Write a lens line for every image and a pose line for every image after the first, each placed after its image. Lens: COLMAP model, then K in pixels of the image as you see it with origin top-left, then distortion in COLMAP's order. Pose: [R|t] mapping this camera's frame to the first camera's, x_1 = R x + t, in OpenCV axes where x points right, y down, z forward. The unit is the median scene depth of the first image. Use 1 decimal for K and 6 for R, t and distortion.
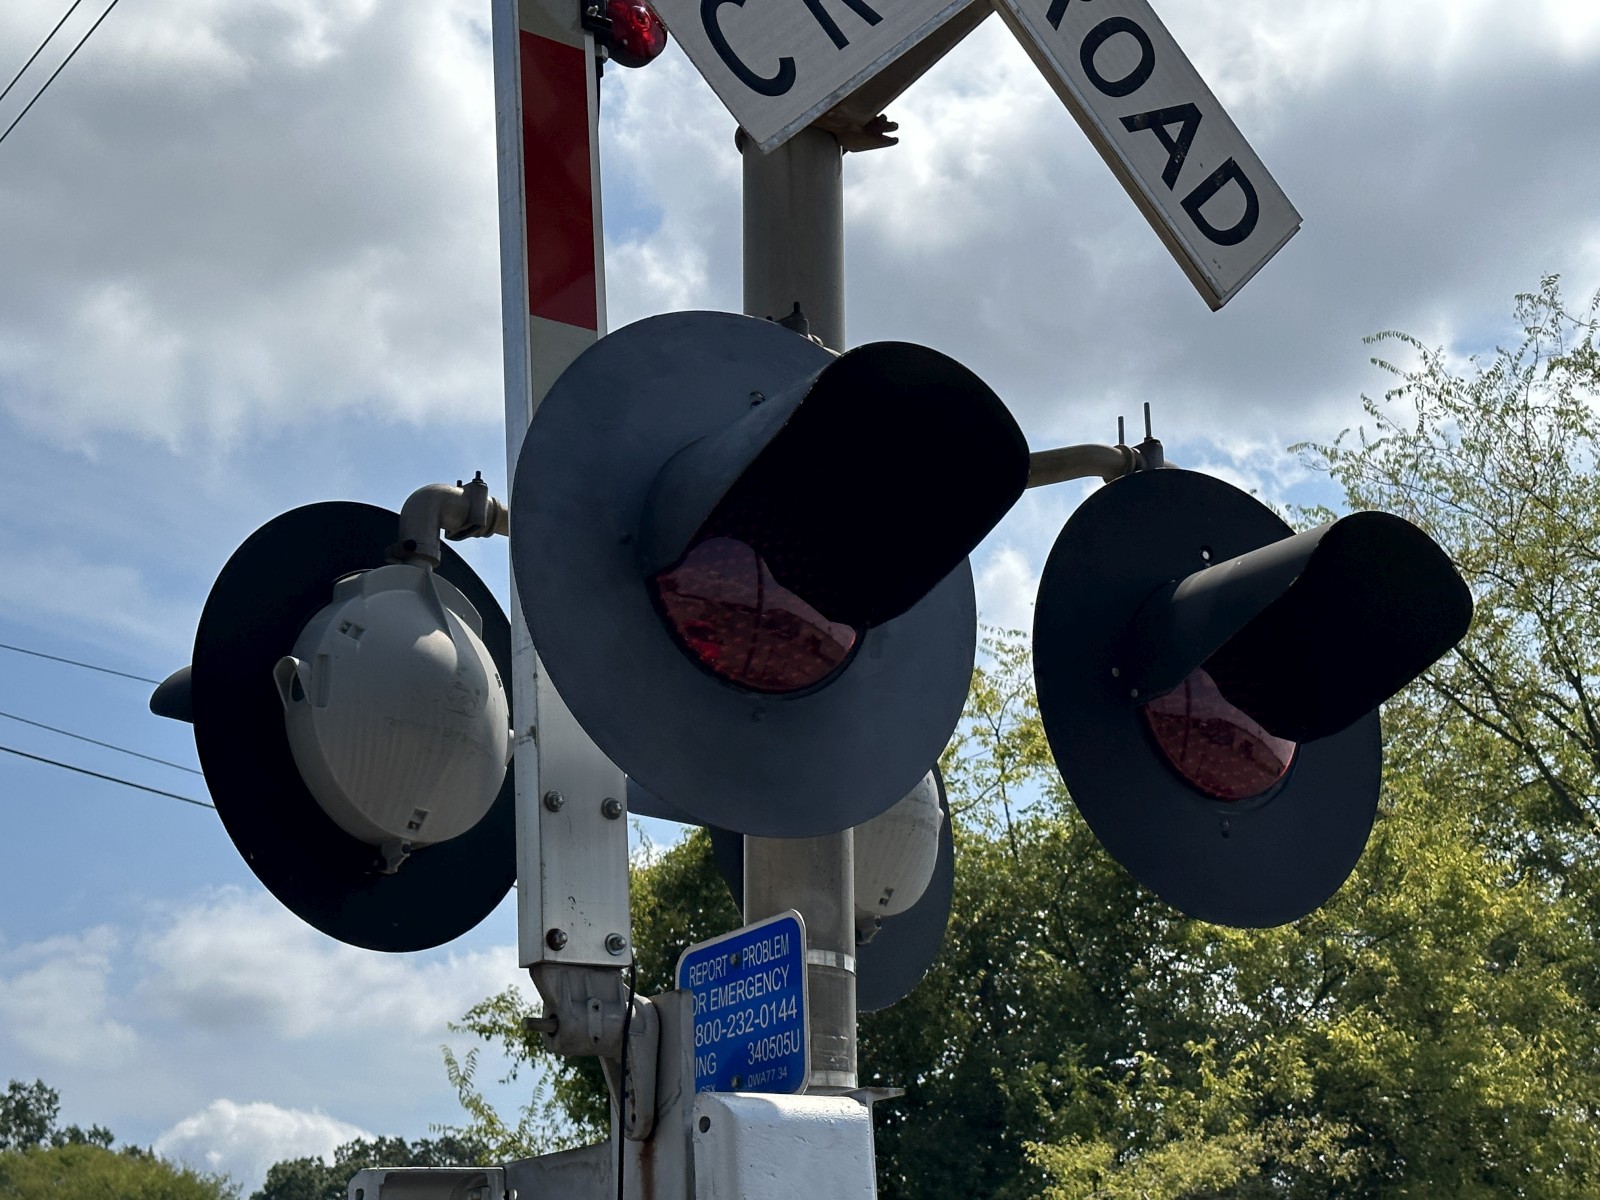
lens RADIAL K [[2538.8, 0, 800.0], [0, 2538.8, 600.0], [0, 0, 1]] dist [0.042818, 0.095773]
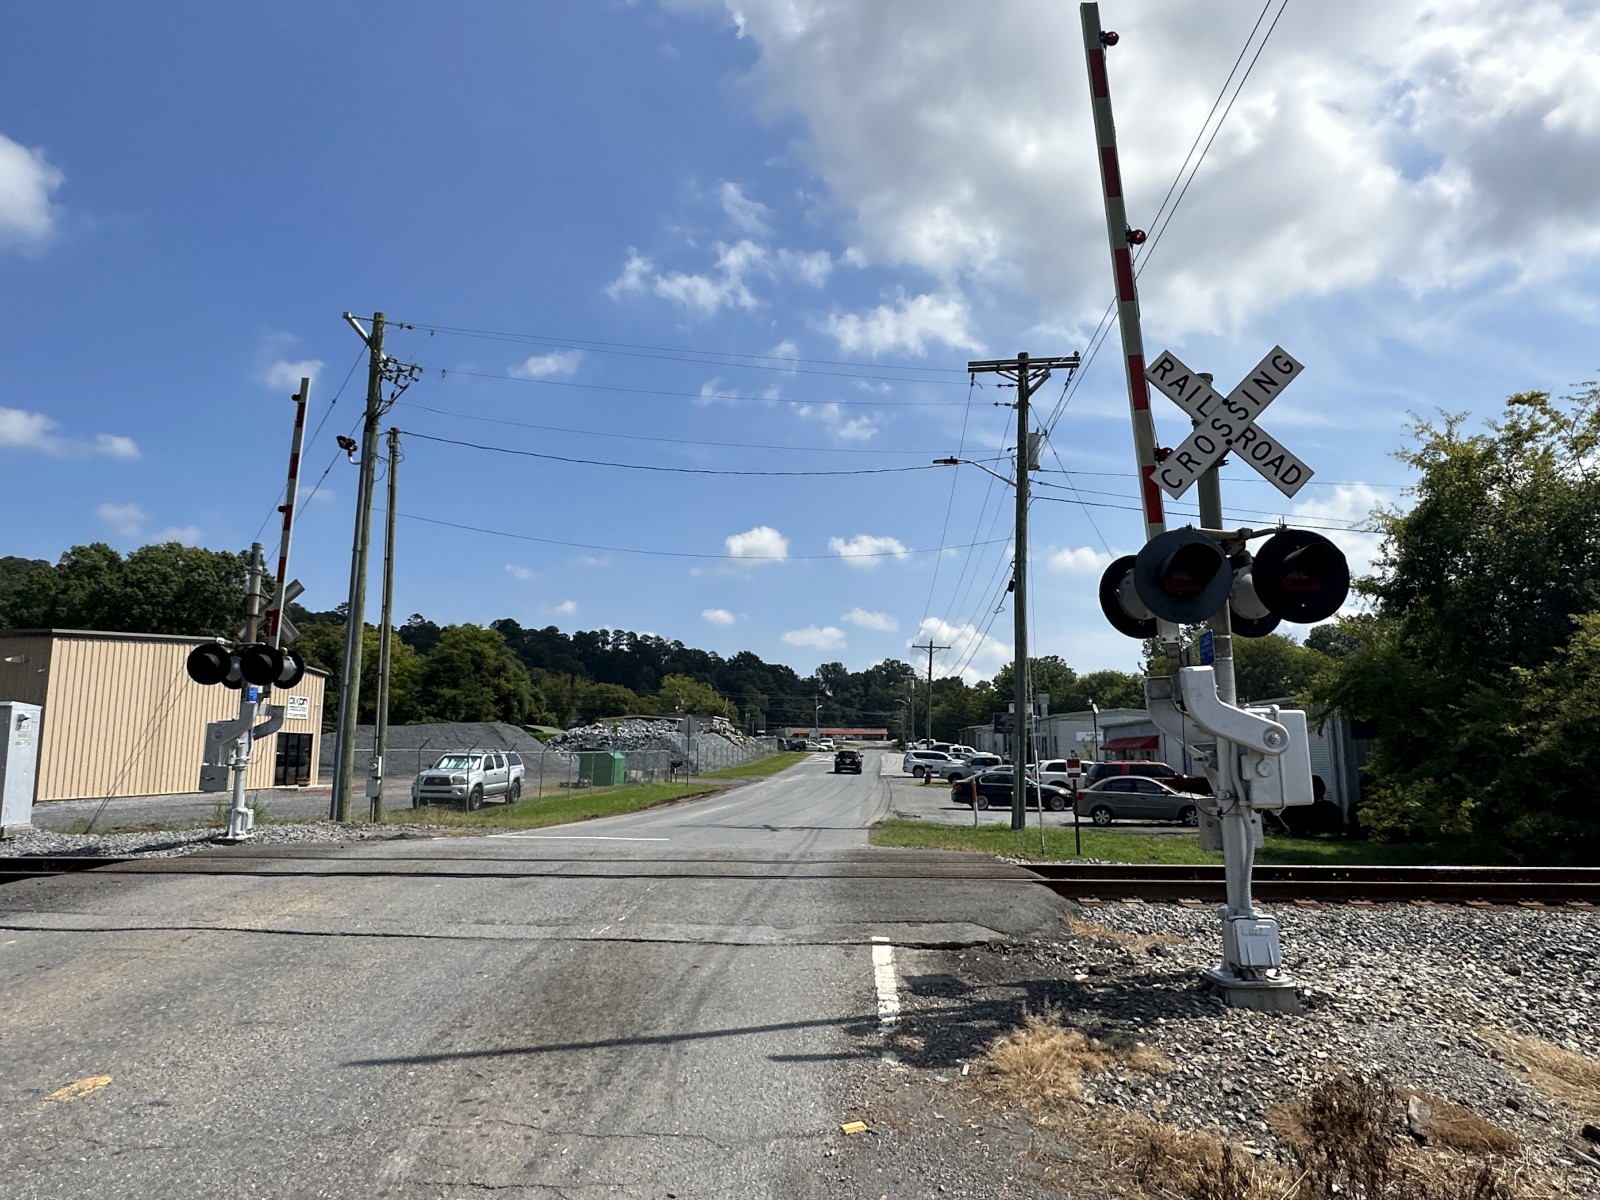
lens RADIAL K [[1018.0, 0, 803.1], [0, 1018.0, 602.0], [0, 0, 1]] dist [-0.006498, 0.000886]
pose [[0.785263, -0.096317, -0.611625, 0.588071], [0.204547, 0.972720, 0.109436, -0.318898], [0.584399, -0.211041, 0.783543, -1.083583]]
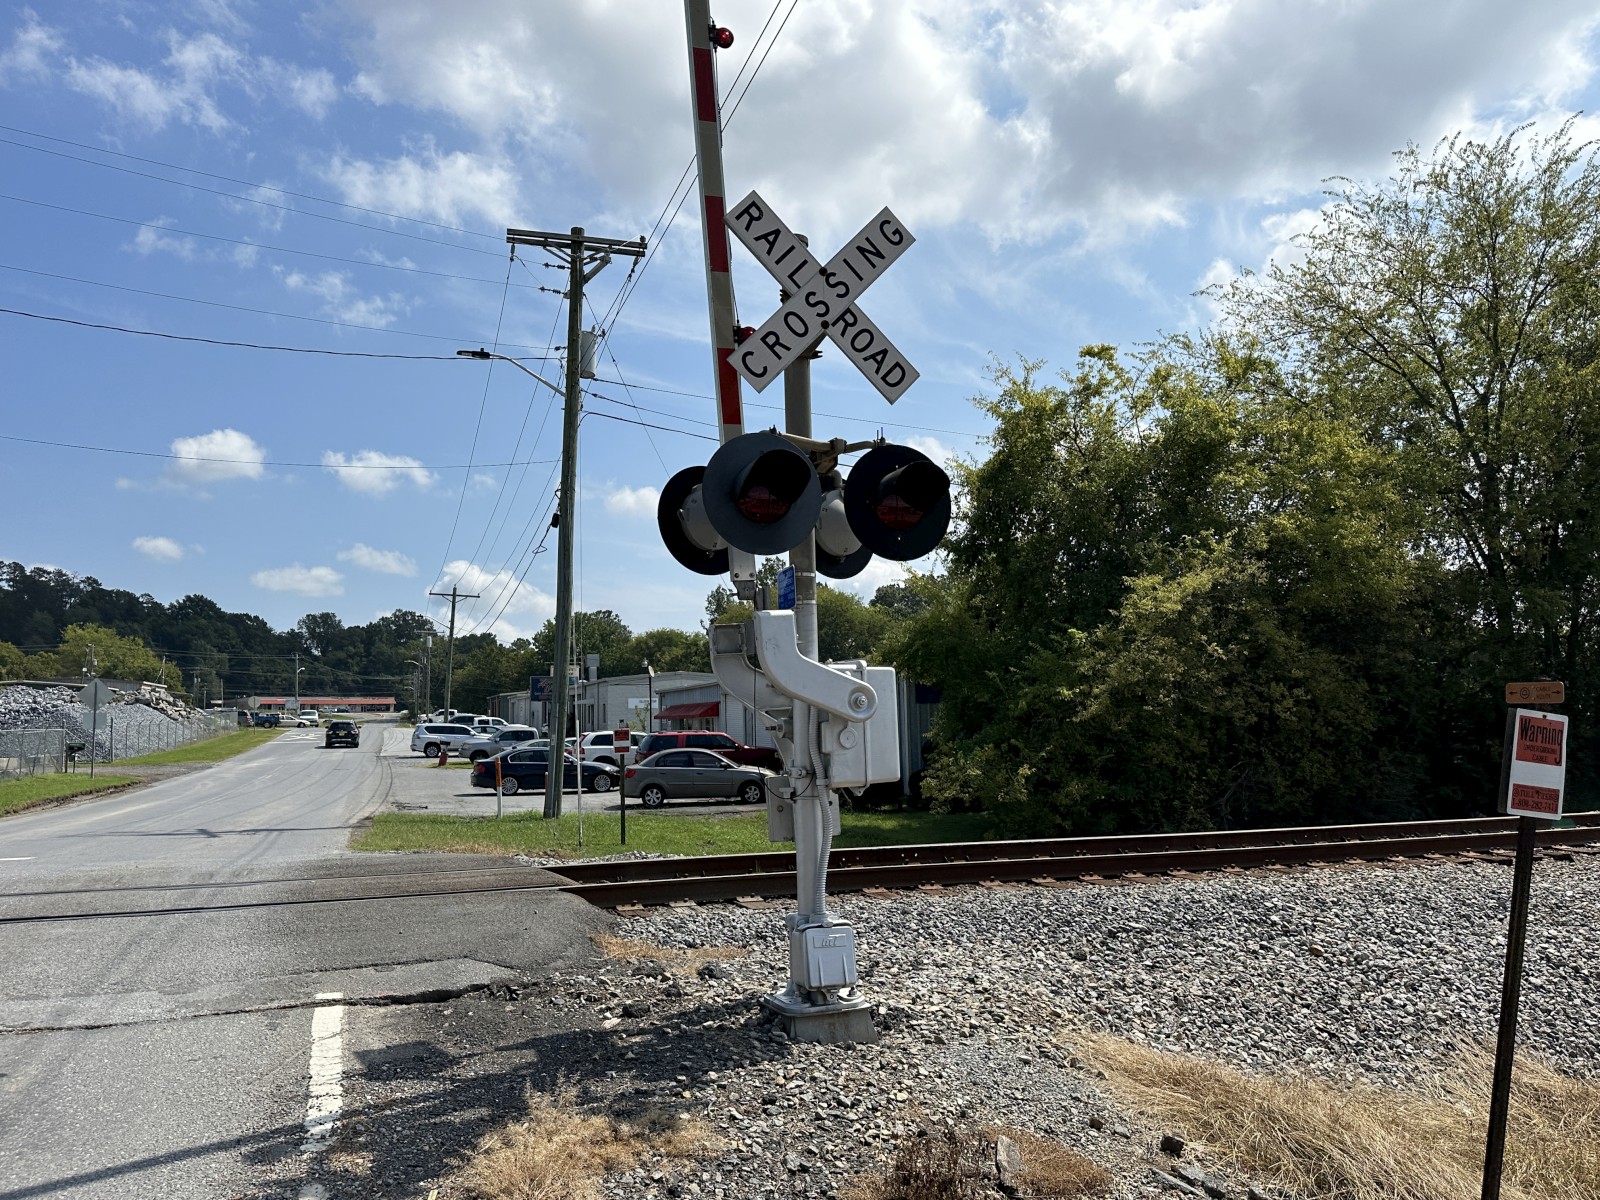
lens RADIAL K [[1204.4, 0, 800.0], [0, 1204.4, 600.0], [0, 0, 1]] dist [0.108844, -0.149066]
pose [[0.964328, -0.044691, -0.260911, 0.487633], [0.103301, 0.971029, 0.215478, -0.232452], [0.243722, -0.234743, 0.941007, -0.832487]]
